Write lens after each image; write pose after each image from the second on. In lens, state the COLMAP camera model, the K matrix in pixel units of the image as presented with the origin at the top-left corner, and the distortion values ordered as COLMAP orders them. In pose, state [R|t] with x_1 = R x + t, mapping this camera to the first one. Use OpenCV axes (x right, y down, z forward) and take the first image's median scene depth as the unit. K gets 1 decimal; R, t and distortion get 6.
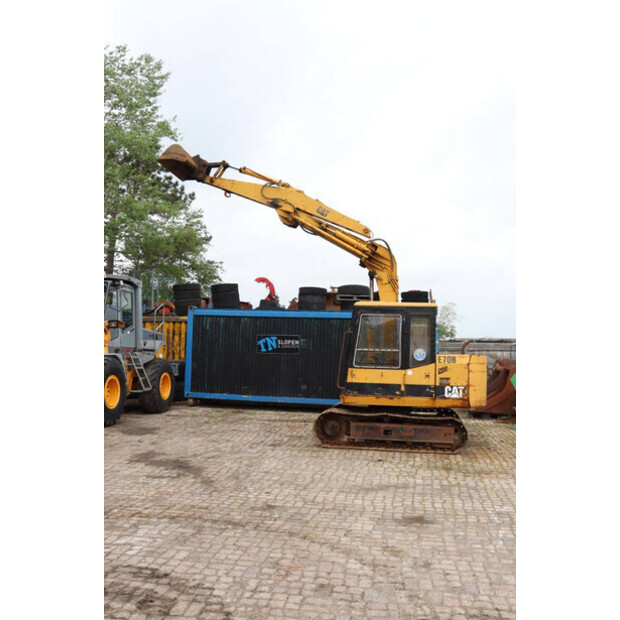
lens RADIAL K [[556.2, 0, 309.6], [0, 556.2, 316.0], [0, 0, 1]] dist [-0.133278, 0.121403]
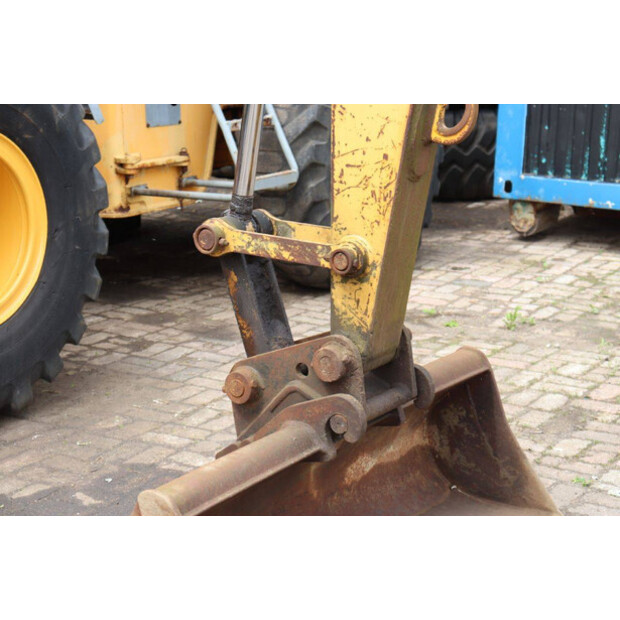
lens RADIAL K [[1370.1, 0, 308.9], [0, 1370.1, 311.5], [0, 0, 1]] dist [0.378426, 0.000000]
pose [[0.913038, 0.080646, -0.399822, -0.128657], [0.041058, 0.957106, 0.286813, 0.057537], [0.405802, -0.278288, 0.870563, 0.828909]]
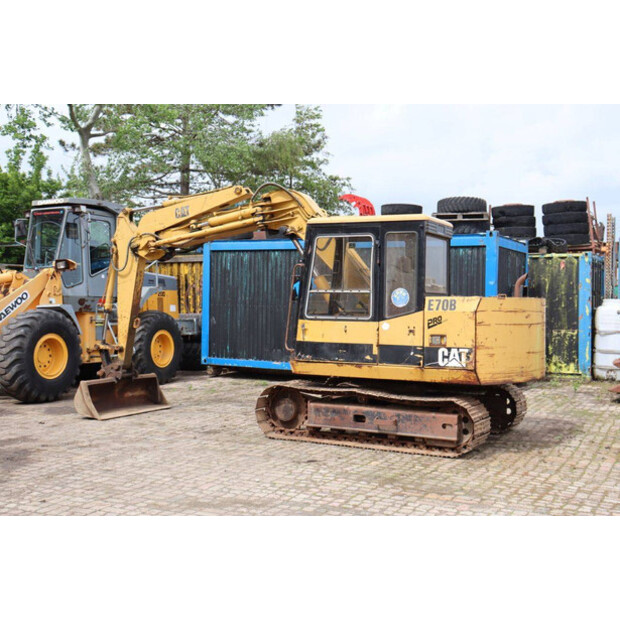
lens RADIAL K [[767.8, 0, 319.1], [0, 767.8, 308.0], [0, 0, 1]] dist [0.032167, 0.000000]
pose [[0.956783, -0.012434, -0.290538, 0.357130], [0.032386, 0.997426, 0.063967, 0.022506], [0.288995, -0.070612, 0.954723, 0.137155]]
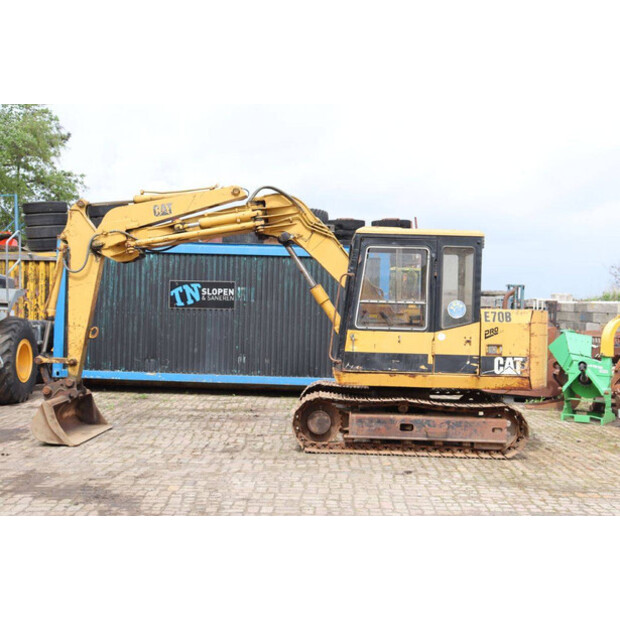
lens RADIAL K [[767.8, 0, 311.0], [0, 767.8, 307.5], [0, 0, 1]] dist [0.032167, 0.000000]
pose [[0.988682, -0.000488, 0.150025, -0.106679], [-0.008931, 0.998029, 0.062108, 0.012416], [-0.149760, -0.062745, 0.986729, 0.122521]]
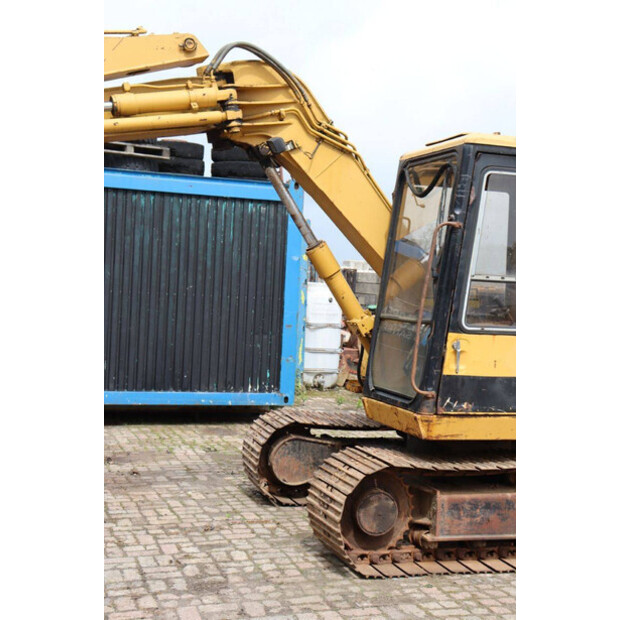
lens RADIAL K [[923.2, 0, 301.0], [0, 923.2, 301.9], [0, 0, 1]] dist [0.108054, 0.000000]
pose [[0.883199, 0.006891, 0.468948, -0.266339], [-0.052878, 0.994980, 0.084967, 0.033160], [-0.466008, -0.099840, 0.879129, 0.556247]]
